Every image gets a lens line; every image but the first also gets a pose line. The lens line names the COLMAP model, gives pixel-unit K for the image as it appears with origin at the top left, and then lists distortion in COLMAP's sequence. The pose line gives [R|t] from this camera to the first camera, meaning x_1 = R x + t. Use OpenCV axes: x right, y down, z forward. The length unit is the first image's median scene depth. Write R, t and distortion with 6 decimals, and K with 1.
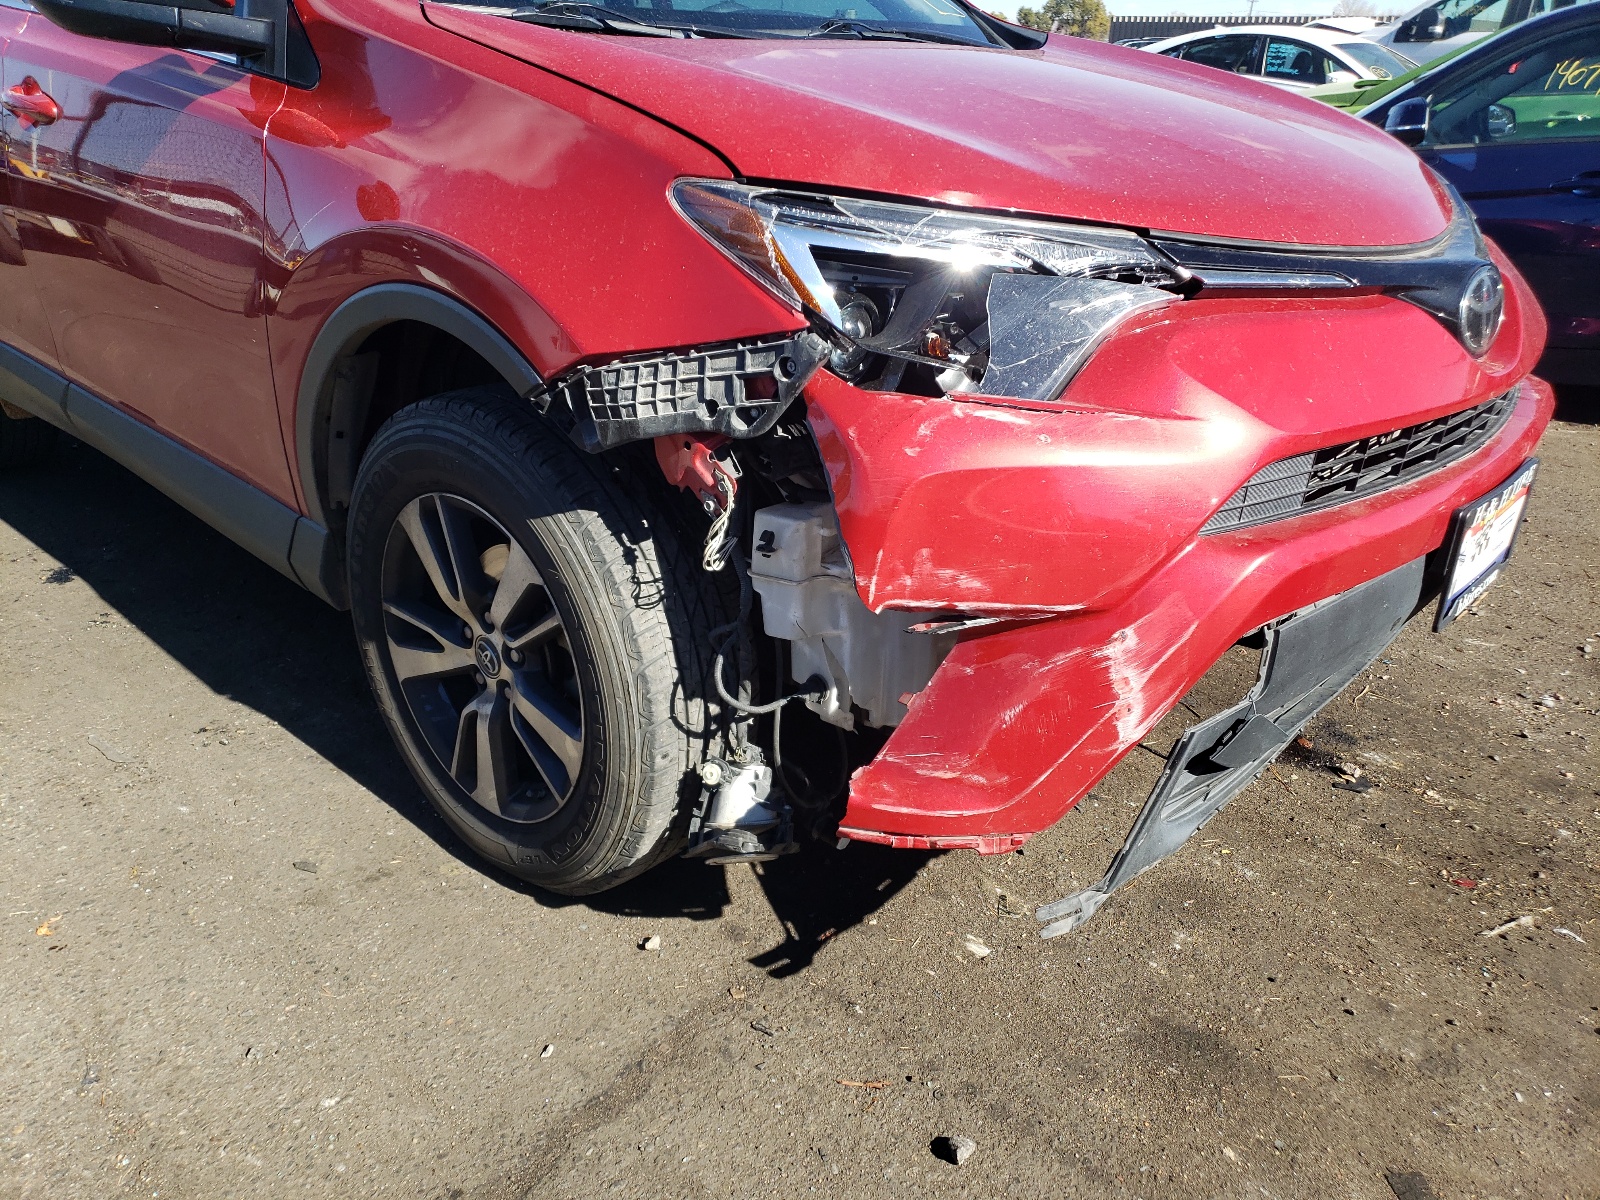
lens RADIAL K [[1373.3, 0, 800.0], [0, 1373.3, 600.0], [0, 0, 1]] dist [0.146885, -0.318098]
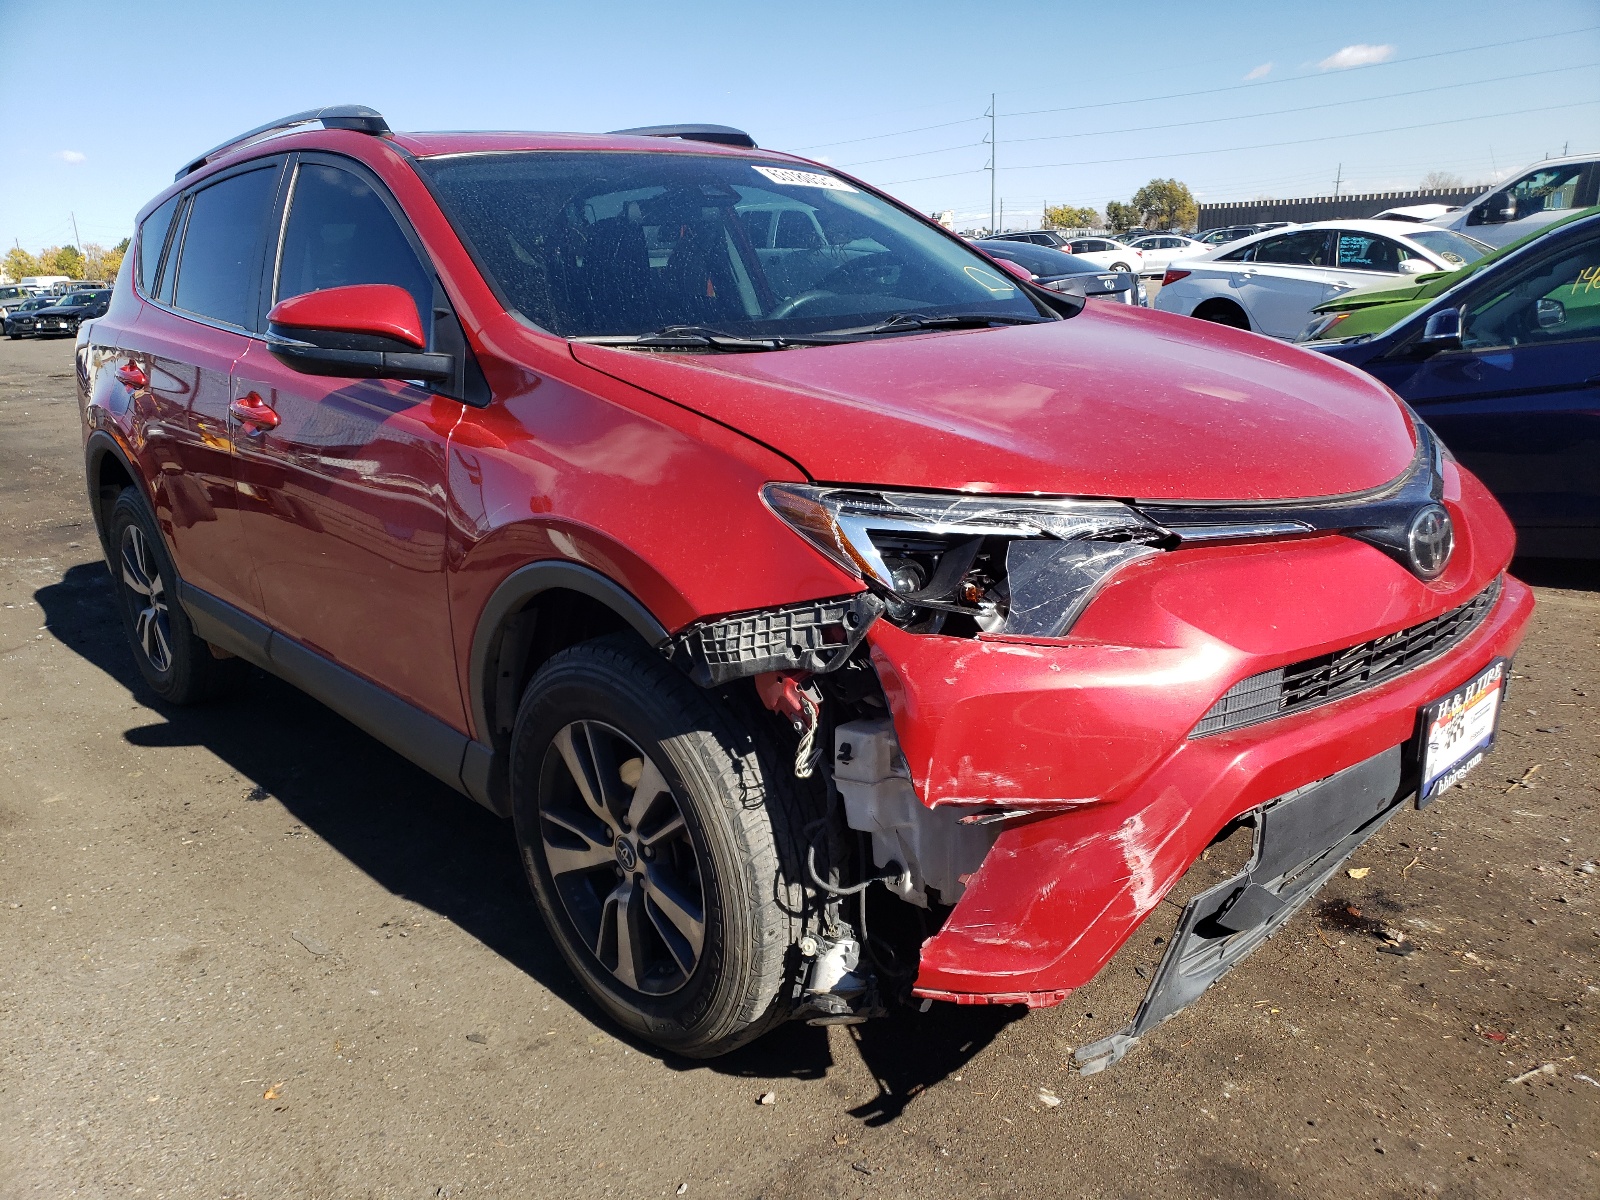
lens RADIAL K [[1353.8, 0, 800.0], [0, 1353.8, 600.0], [0, 0, 1]] dist [0.079703, -0.103934]
pose [[0.995751, -0.044708, -0.080509, 0.034954], [0.033322, 0.989927, -0.137601, -0.010410], [0.085850, 0.134334, 0.987210, -0.209852]]
